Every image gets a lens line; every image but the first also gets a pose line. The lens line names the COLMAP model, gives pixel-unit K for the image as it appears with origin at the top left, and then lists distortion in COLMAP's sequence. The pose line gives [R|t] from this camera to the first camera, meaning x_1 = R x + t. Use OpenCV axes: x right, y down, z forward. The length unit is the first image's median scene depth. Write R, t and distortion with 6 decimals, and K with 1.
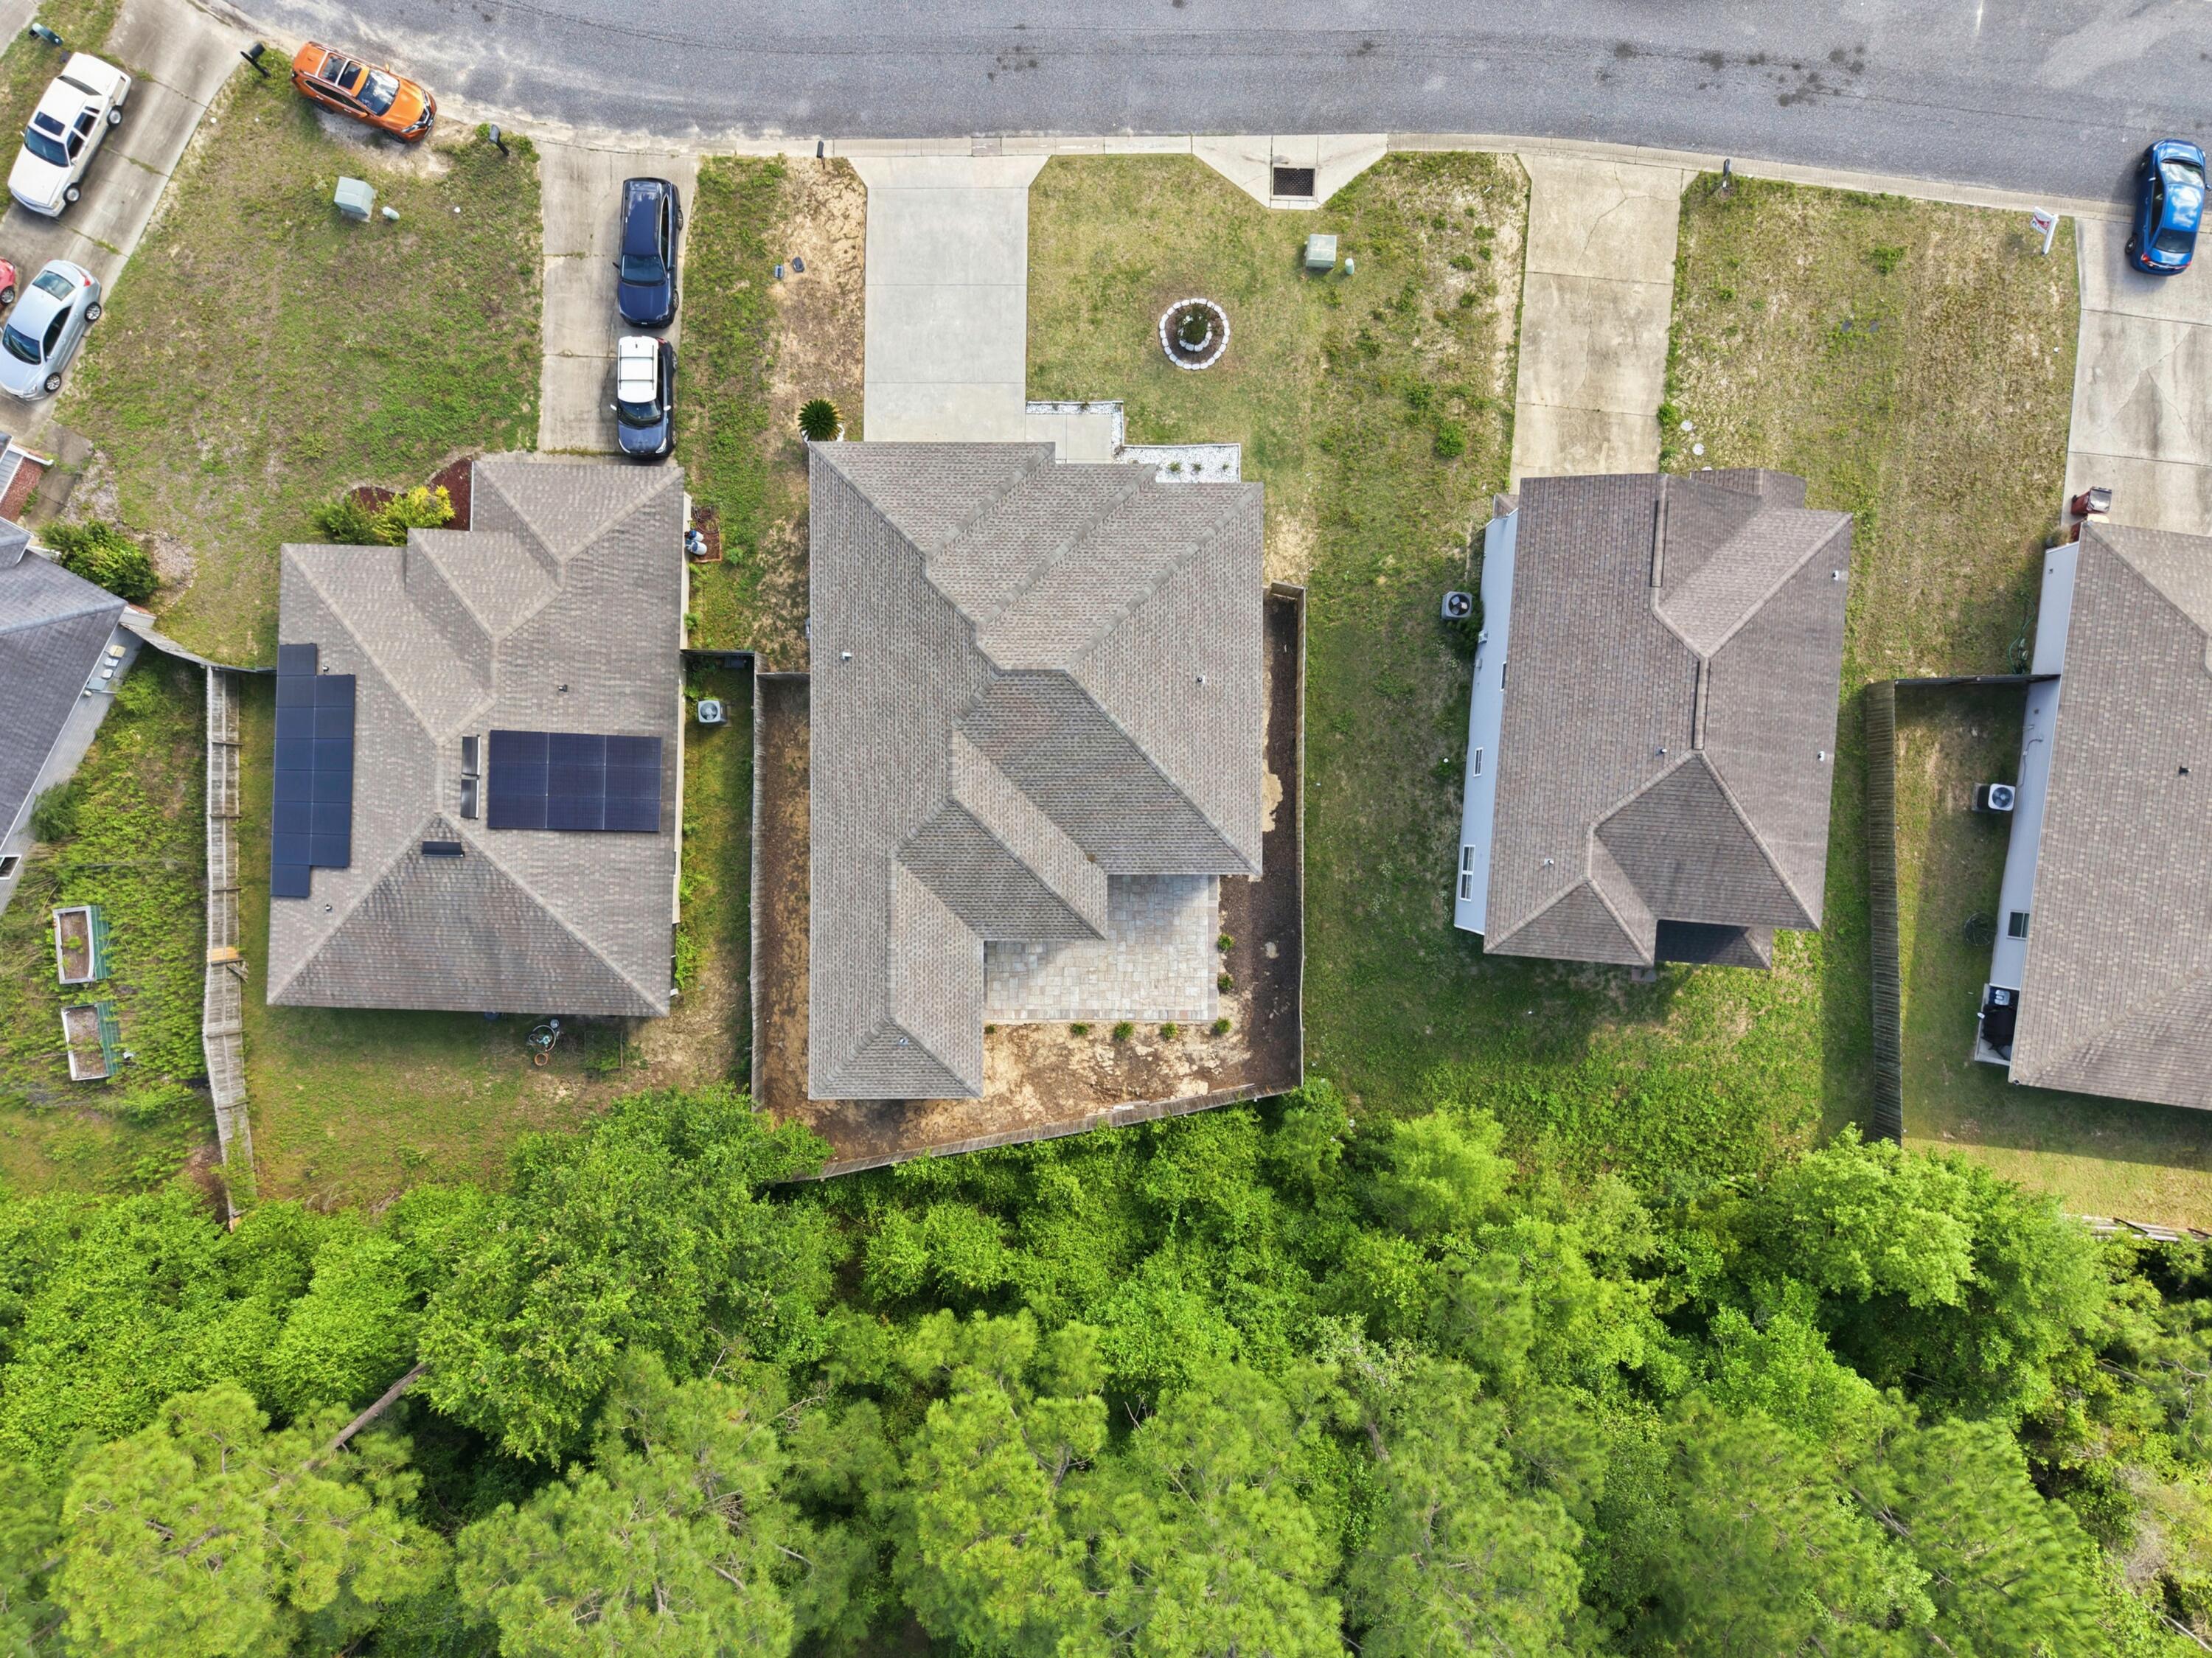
lens RADIAL K [[1490.9, 0, 1104.3], [0, 1490.9, 815.8], [0, 0, 1]] dist [0.009225, -0.004346]
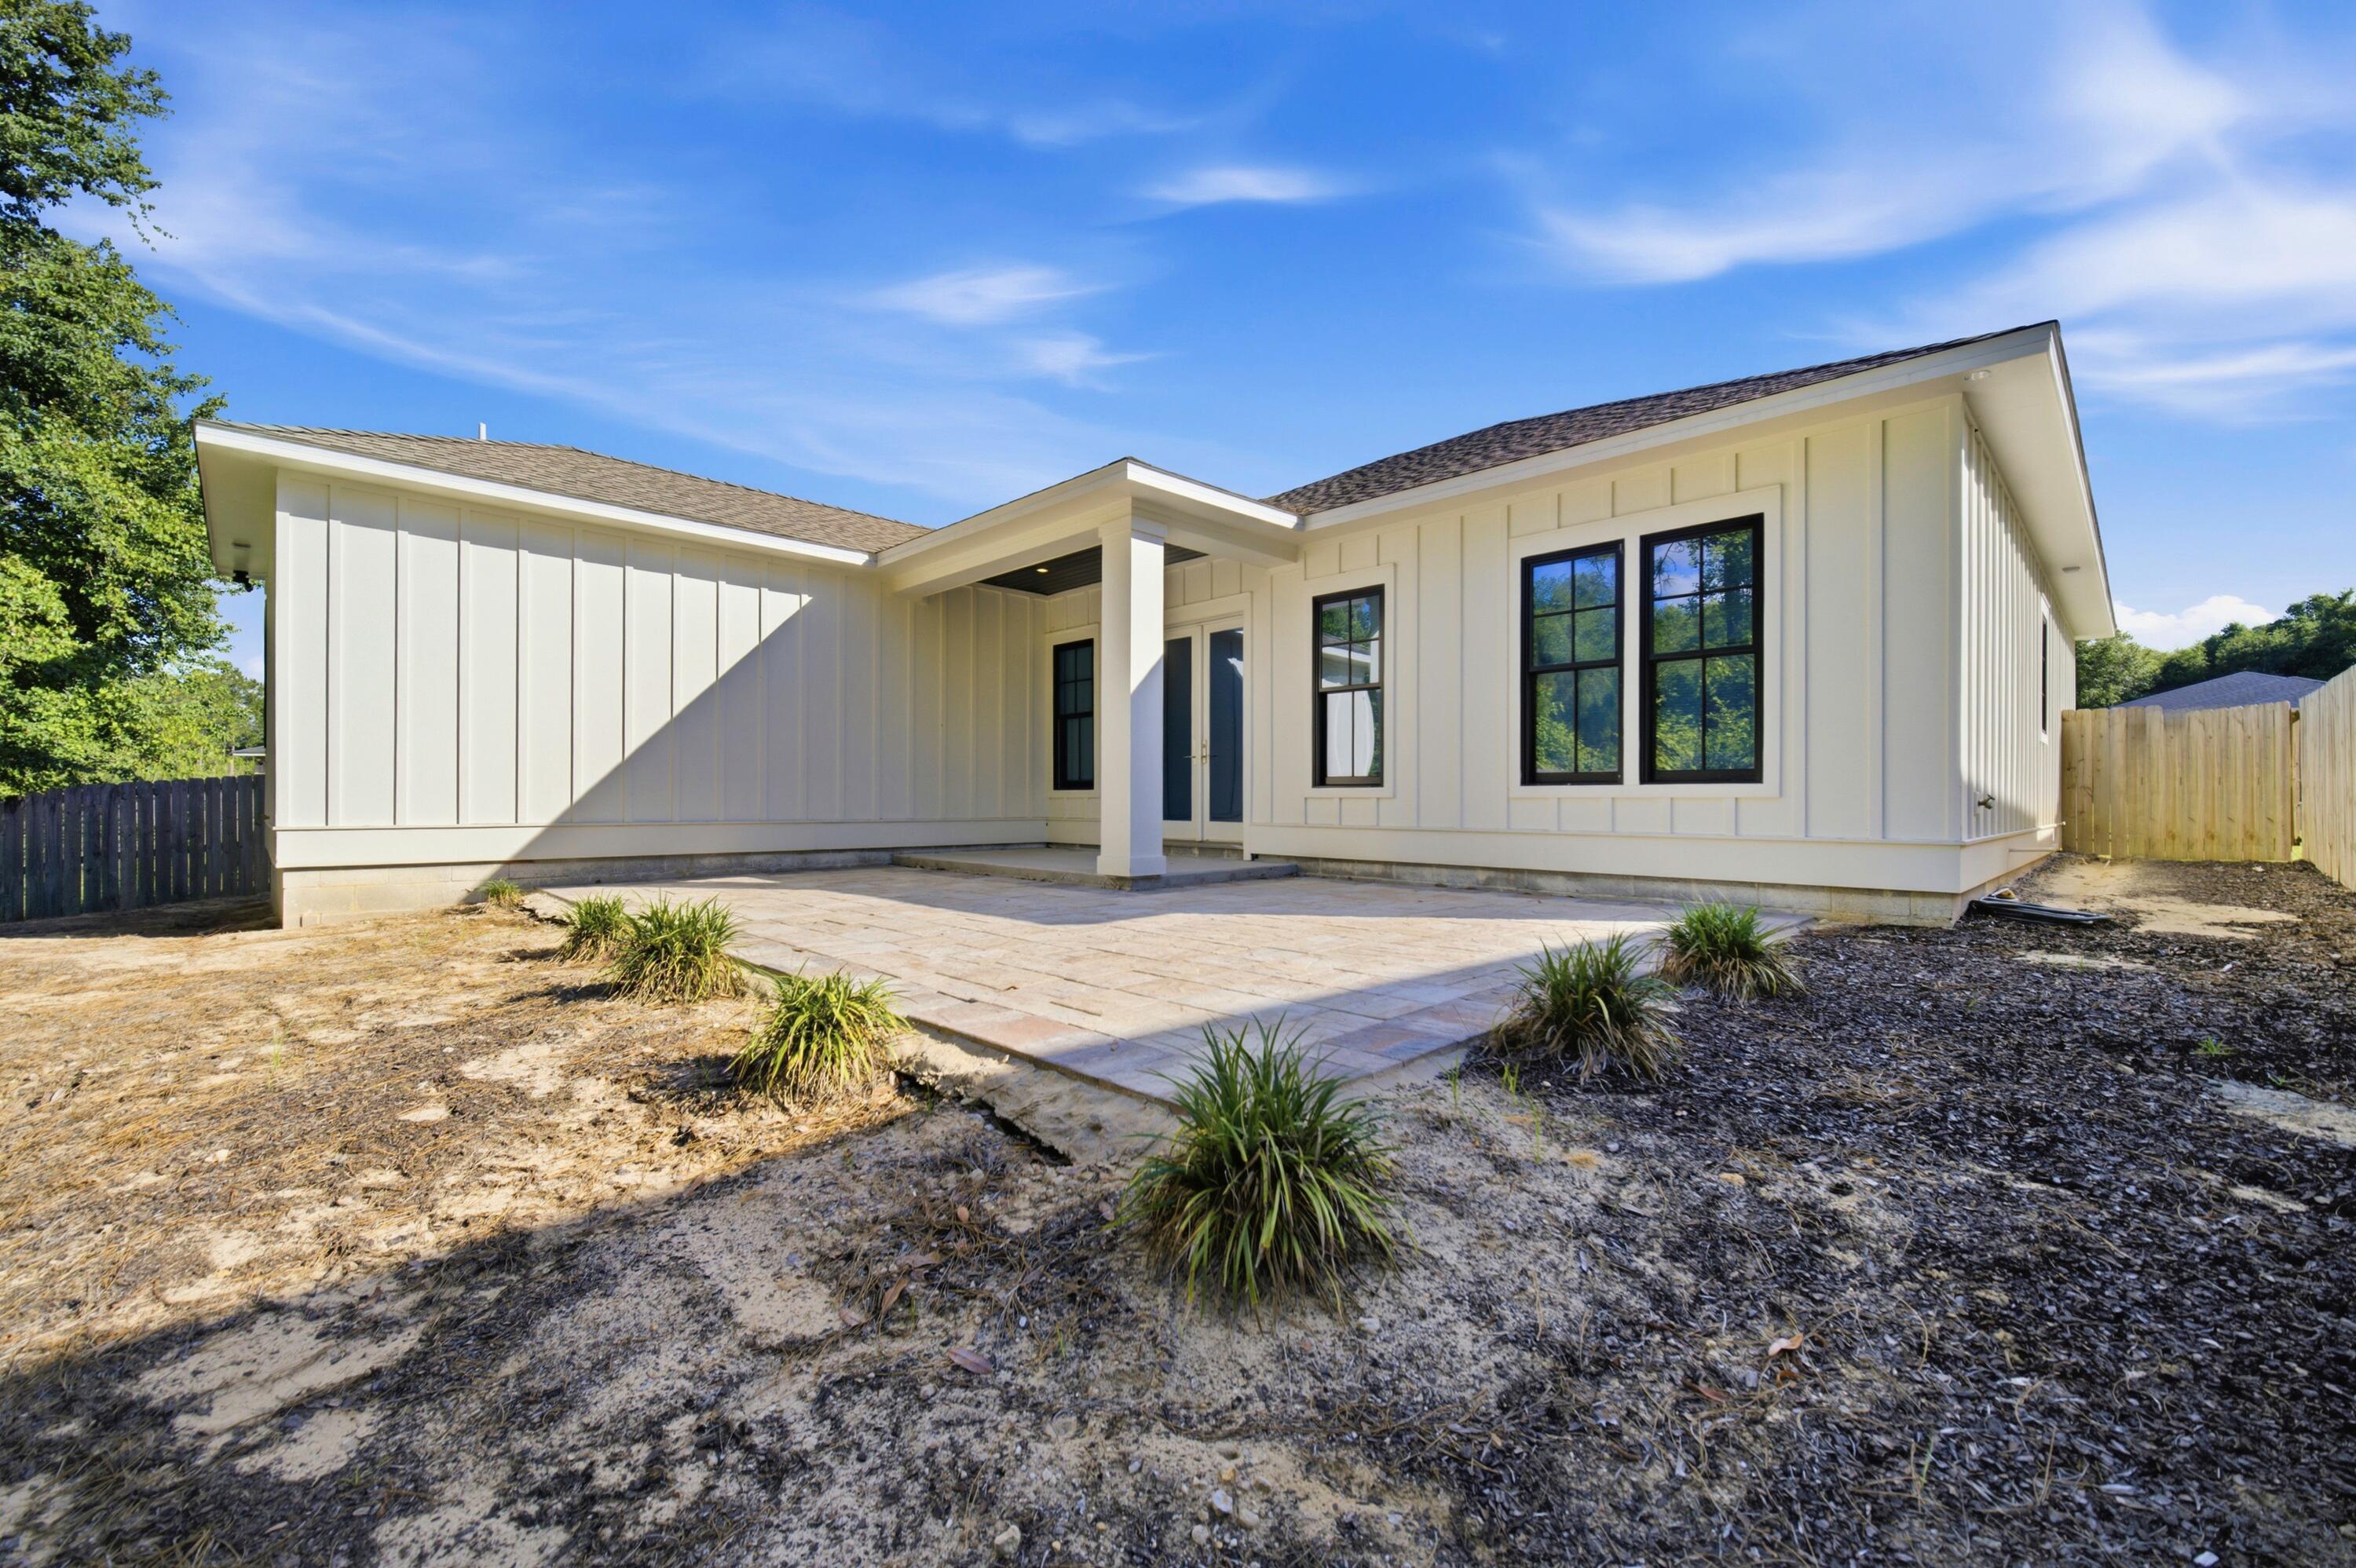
lens RADIAL K [[958.9, 0, 1164.3], [0, 958.9, 783.2], [0, 0, 1]] dist [-0.002159, -0.000599]
pose [[0.693801, 0.000560, -0.720167, 0.105742], [-0.720142, 0.008982, -0.693769, 0.170634], [0.006080, 0.999960, 0.006635, 0.976704]]
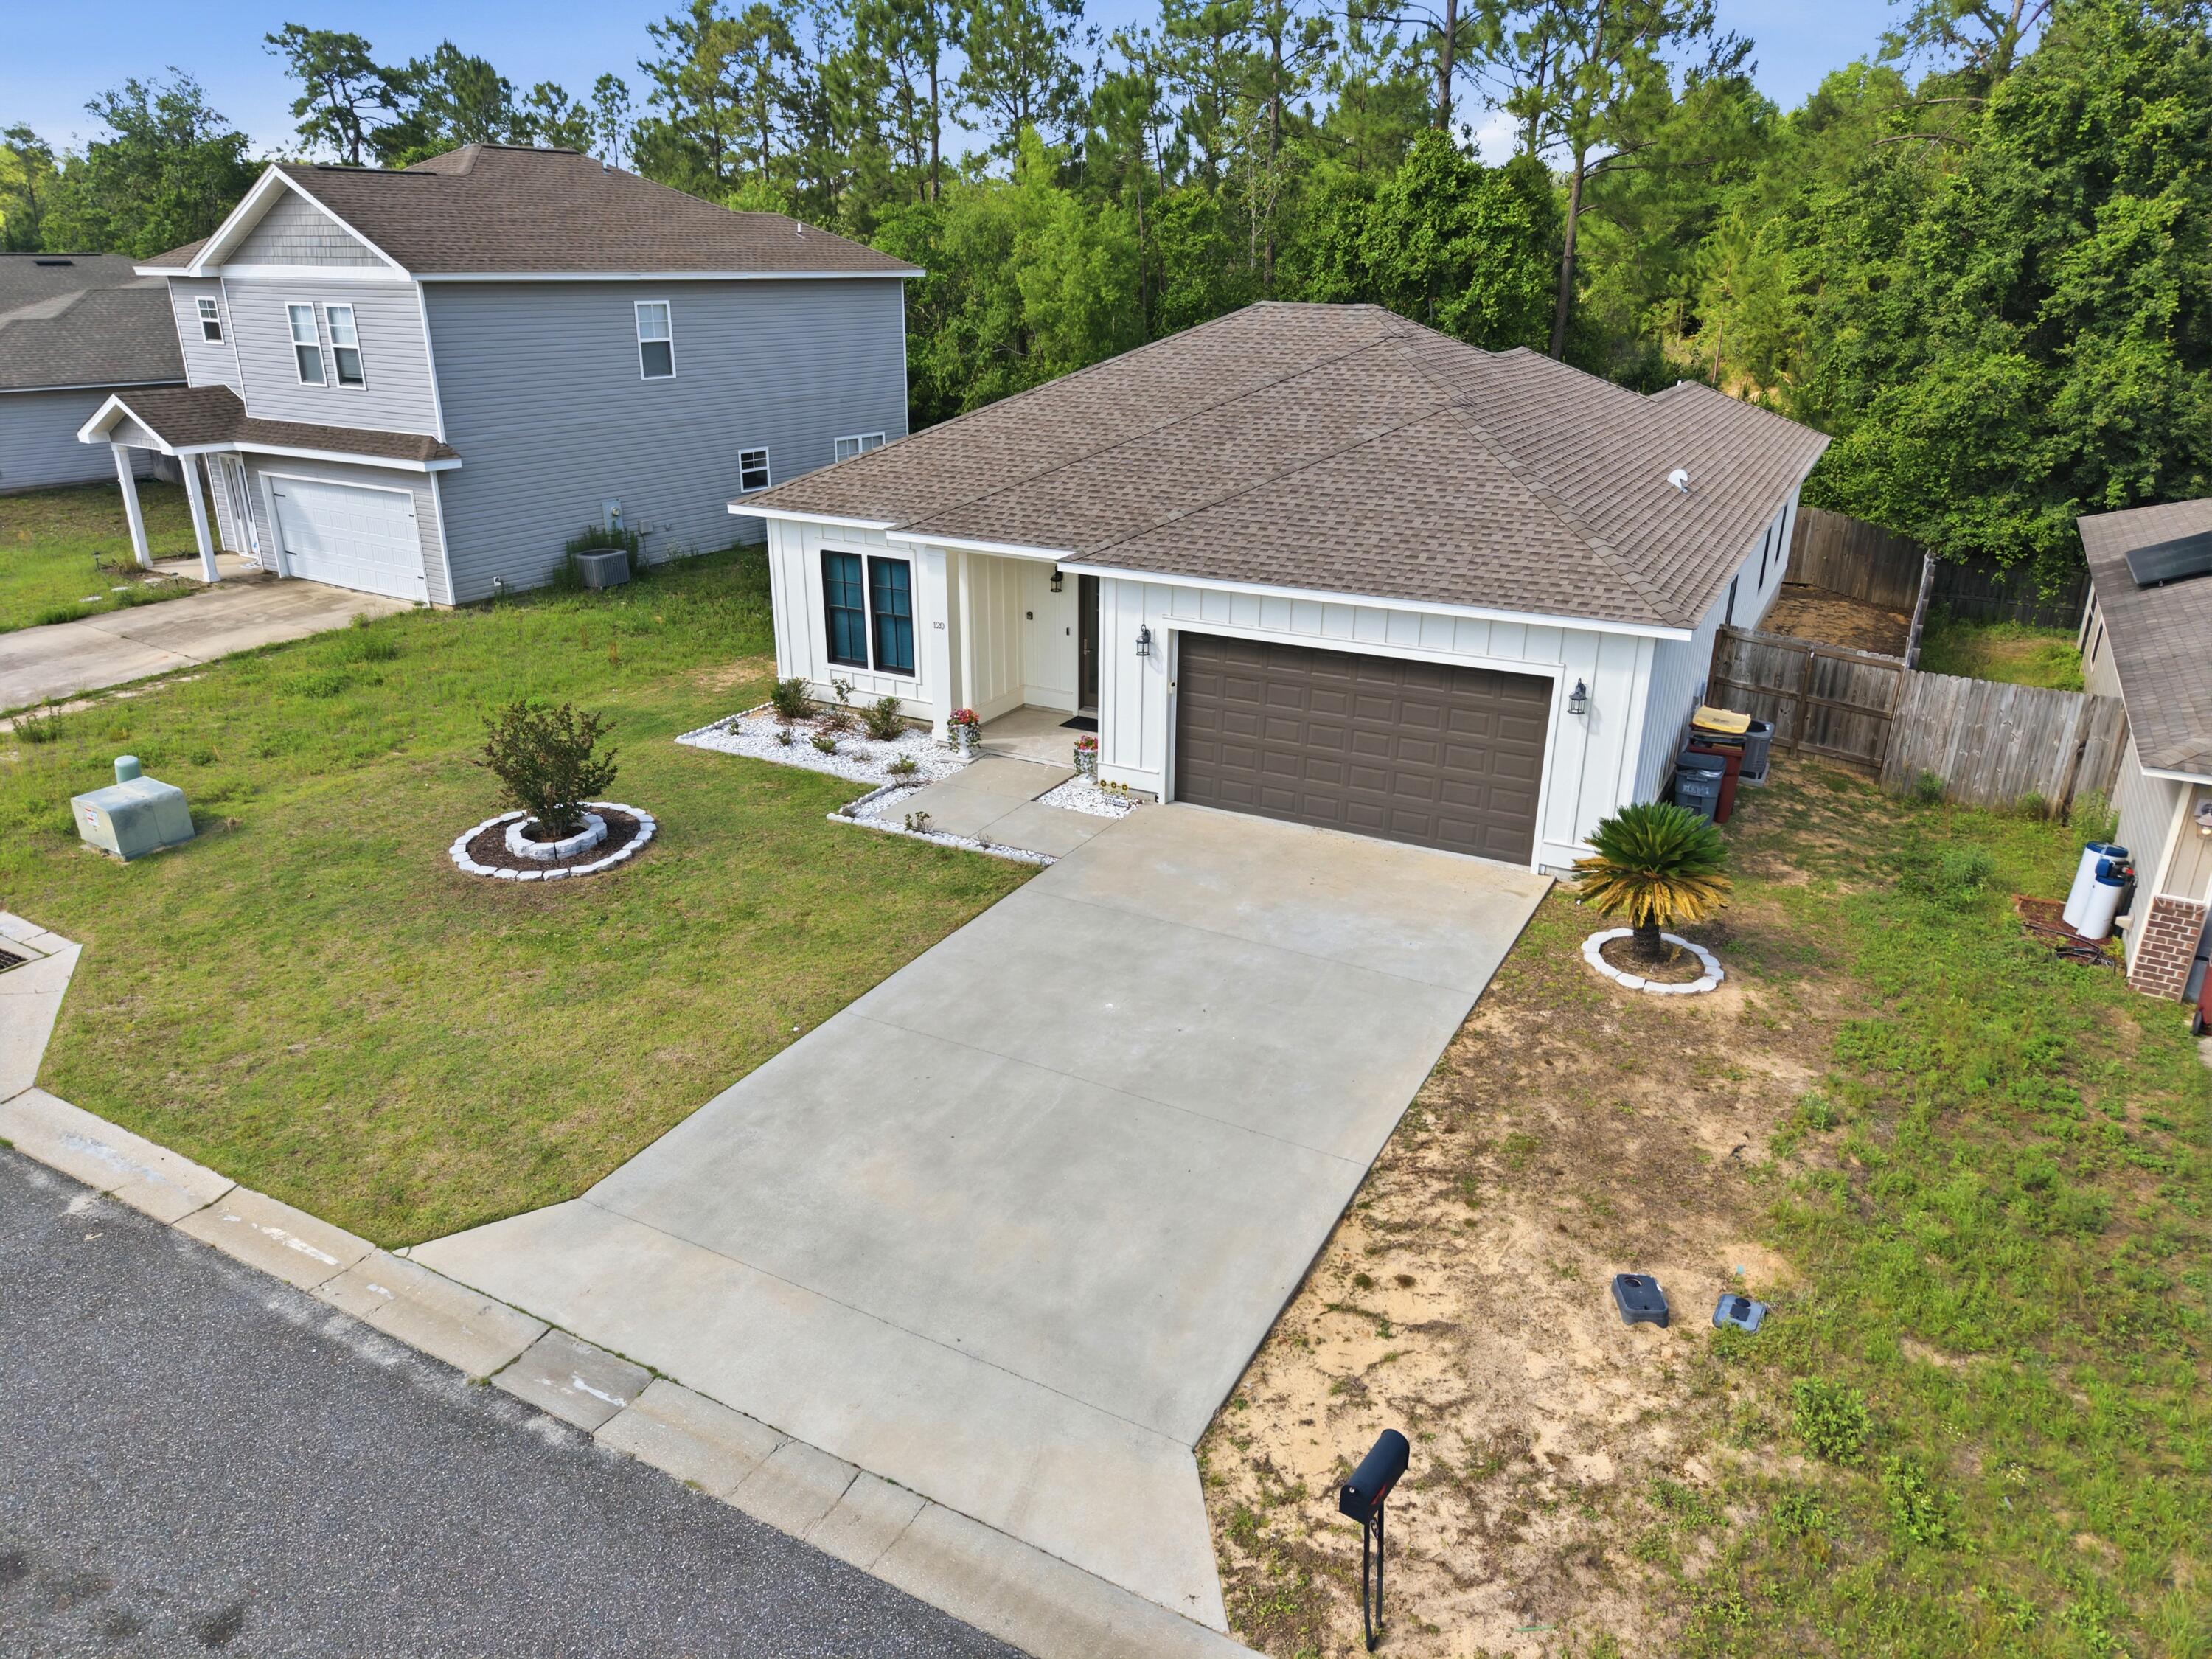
lens RADIAL K [[1491.0, 0, 1104.3], [0, 1491.0, 816.3], [0, 0, 1]] dist [0.009225, -0.004346]
pose [[-0.882424, -0.171661, 0.438020, -0.219150], [0.470345, -0.301743, 0.829293, -0.562324], [-0.010188, 0.937808, 0.347005, 0.863097]]
